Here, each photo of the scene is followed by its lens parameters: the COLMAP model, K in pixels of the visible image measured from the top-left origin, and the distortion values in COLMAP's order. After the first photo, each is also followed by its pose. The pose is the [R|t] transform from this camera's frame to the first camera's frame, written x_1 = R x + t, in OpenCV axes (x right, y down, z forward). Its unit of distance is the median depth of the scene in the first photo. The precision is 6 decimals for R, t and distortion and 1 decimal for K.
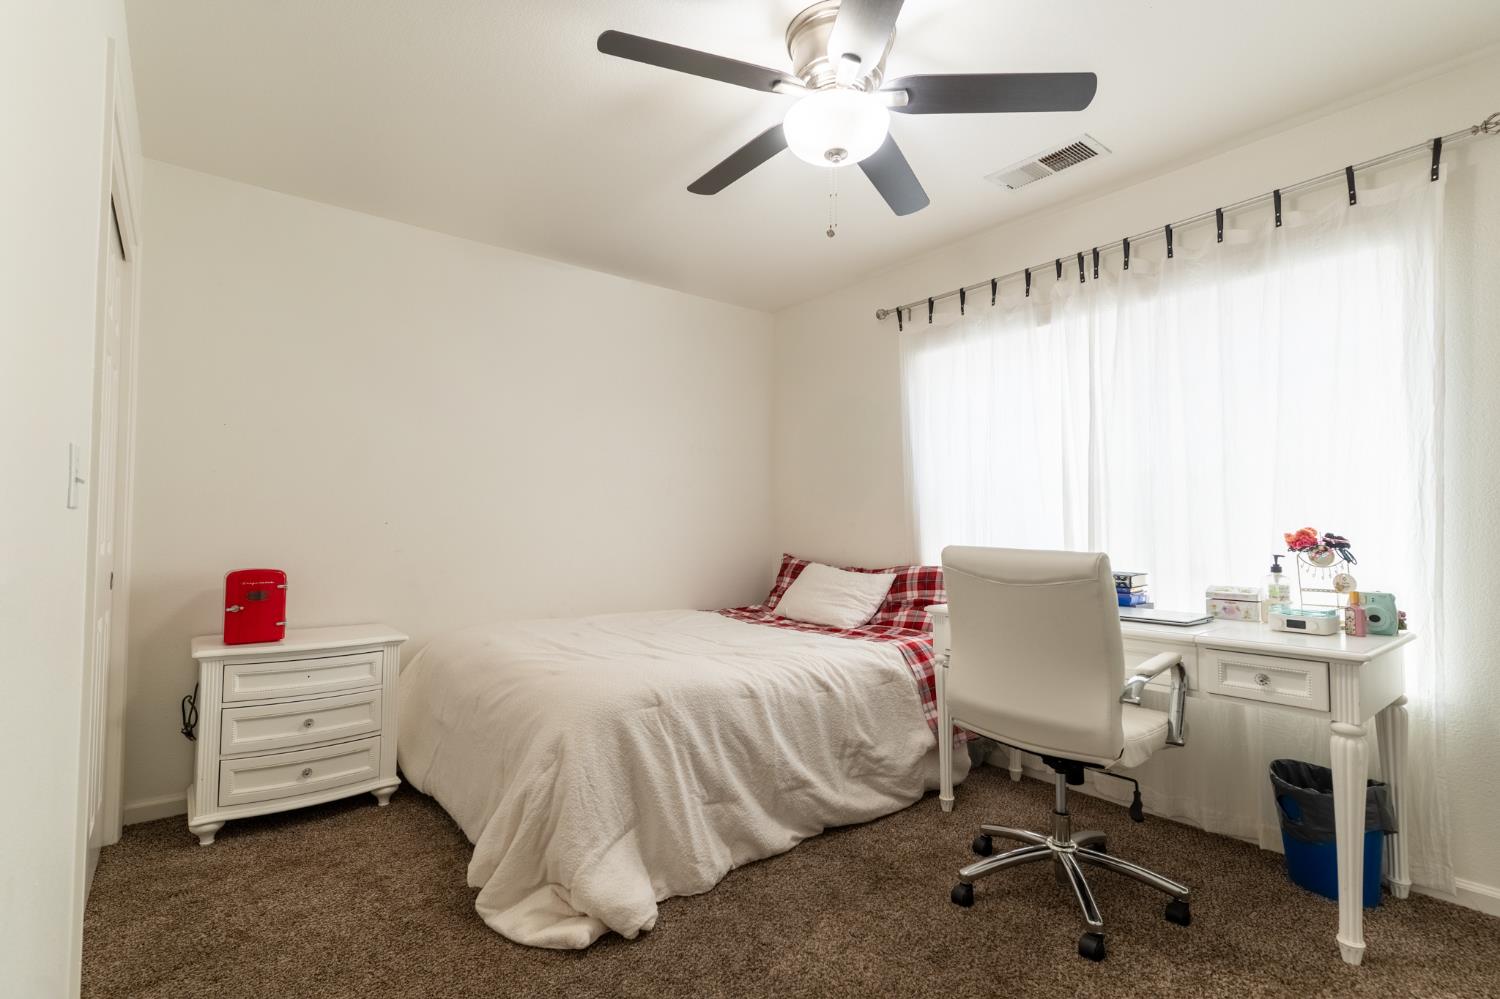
lens RADIAL K [[708.4, 0, 754.7], [0, 708.4, 499.3], [0, 0, 1]] dist [0.001748, 0.000601]
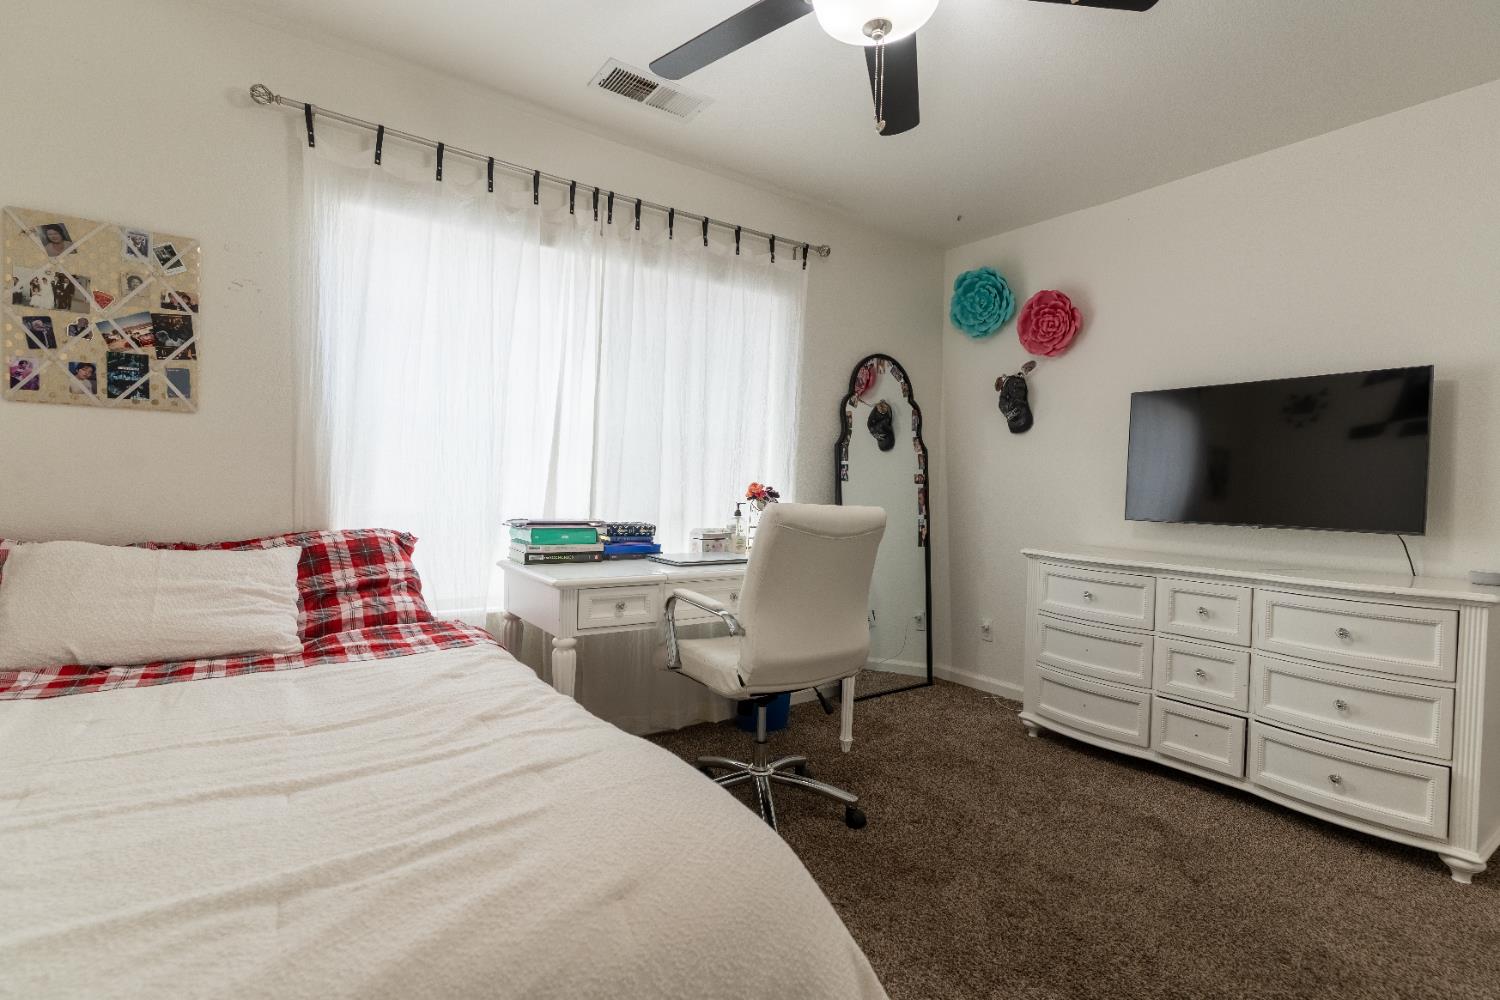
lens RADIAL K [[708.4, 0, 754.4], [0, 708.4, 497.4], [0, 0, 1]] dist [0.001748, 0.000601]
pose [[0.055833, -0.022820, 0.998179, -0.489503], [-0.069634, 0.997215, 0.026693, 0.024029], [-0.996009, -0.070998, 0.054089, 0.721618]]
